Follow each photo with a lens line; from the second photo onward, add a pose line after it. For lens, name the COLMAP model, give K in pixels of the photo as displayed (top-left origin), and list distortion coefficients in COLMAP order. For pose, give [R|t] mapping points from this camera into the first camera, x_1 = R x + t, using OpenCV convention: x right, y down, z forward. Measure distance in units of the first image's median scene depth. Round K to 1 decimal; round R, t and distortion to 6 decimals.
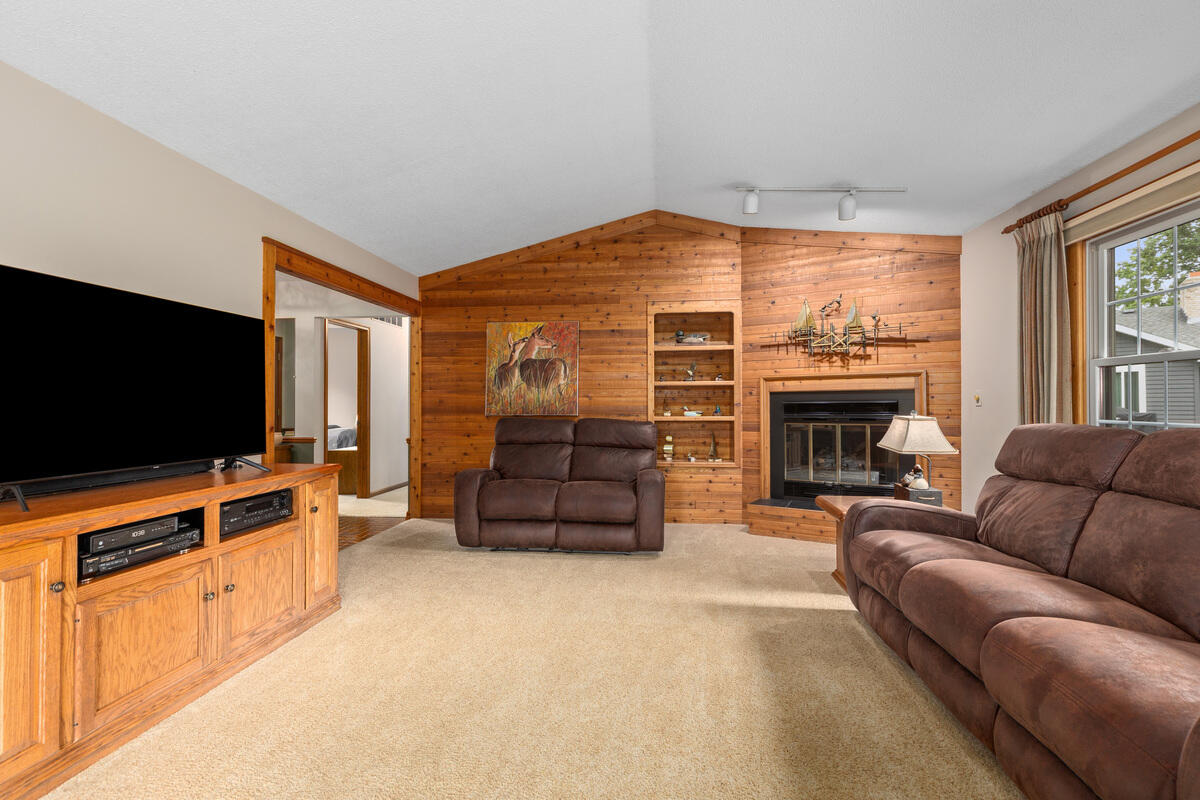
lens RADIAL K [[538.8, 0, 609.3], [0, 538.8, 397.4], [0, 0, 1]] dist [0.000751, -0.001051]
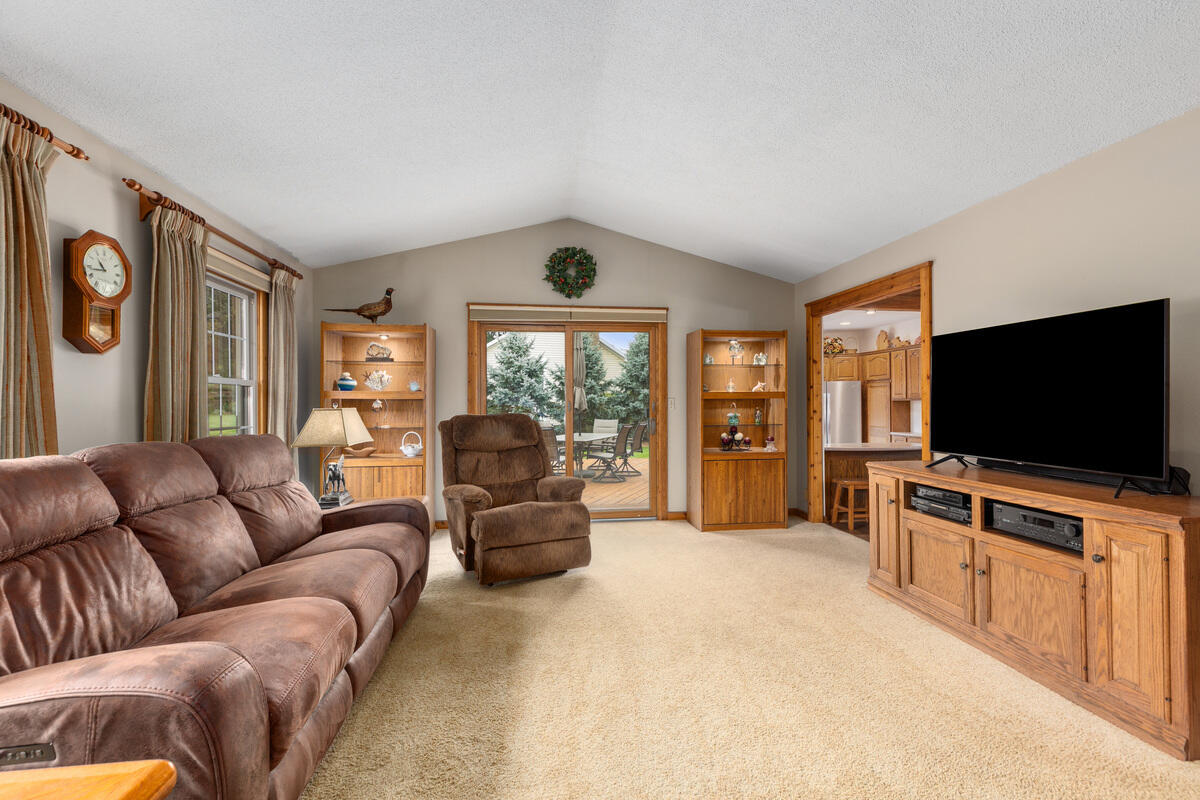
lens RADIAL K [[538.8, 0, 597.7], [0, 538.8, 400.3], [0, 0, 1]] dist [0.000751, -0.001051]
pose [[-0.972489, 0.009396, -0.232760, 0.158411], [0.011583, 0.999901, -0.008030, -0.004758], [0.232662, -0.010505, -0.972501, 0.883229]]
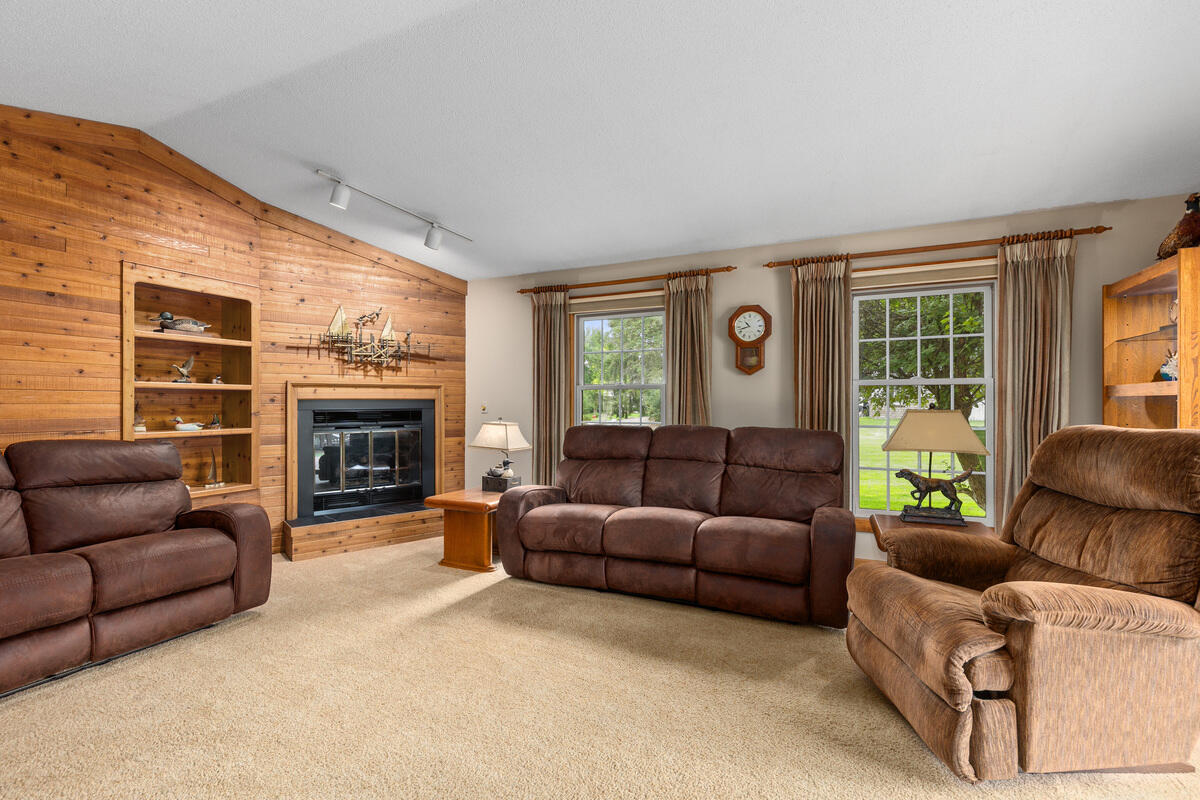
lens RADIAL K [[538.8, 0, 610.7], [0, 538.8, 404.1], [0, 0, 1]] dist [0.000751, -0.001051]
pose [[0.317724, 0.005445, 0.948168, -0.396993], [-0.011025, 0.999937, -0.002048, -0.006191], [-0.948119, -0.009803, 0.317764, 0.227710]]
